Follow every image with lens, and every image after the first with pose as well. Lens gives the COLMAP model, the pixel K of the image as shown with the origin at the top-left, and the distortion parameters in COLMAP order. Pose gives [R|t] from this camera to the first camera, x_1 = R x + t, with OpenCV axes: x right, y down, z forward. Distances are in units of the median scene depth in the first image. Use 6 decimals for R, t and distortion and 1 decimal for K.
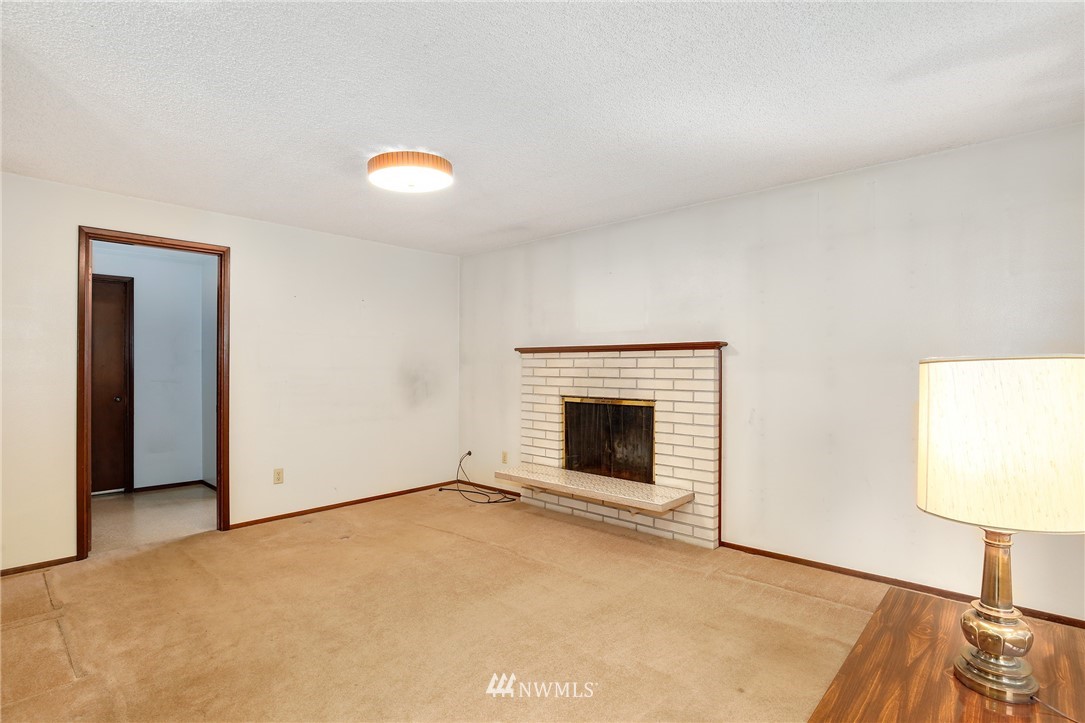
lens RADIAL K [[526.7, 0, 540.2], [0, 526.7, 363.8], [0, 0, 1]] dist [-0.022048, 0.001525]
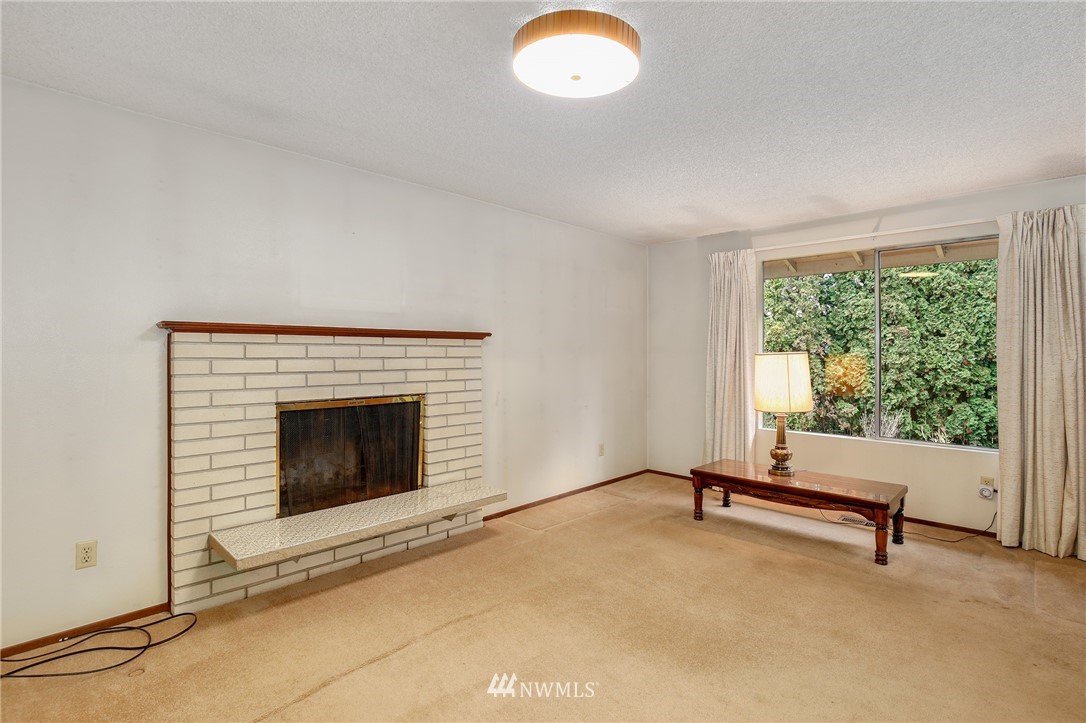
lens RADIAL K [[527.2, 0, 546.1], [0, 527.2, 352.8], [0, 0, 1]] dist [-0.022048, 0.001525]
pose [[0.027824, 0.001999, 0.999611, -0.647944], [-0.001731, 0.999997, -0.001951, 0.001153], [-0.999611, -0.001676, 0.027827, 0.742286]]
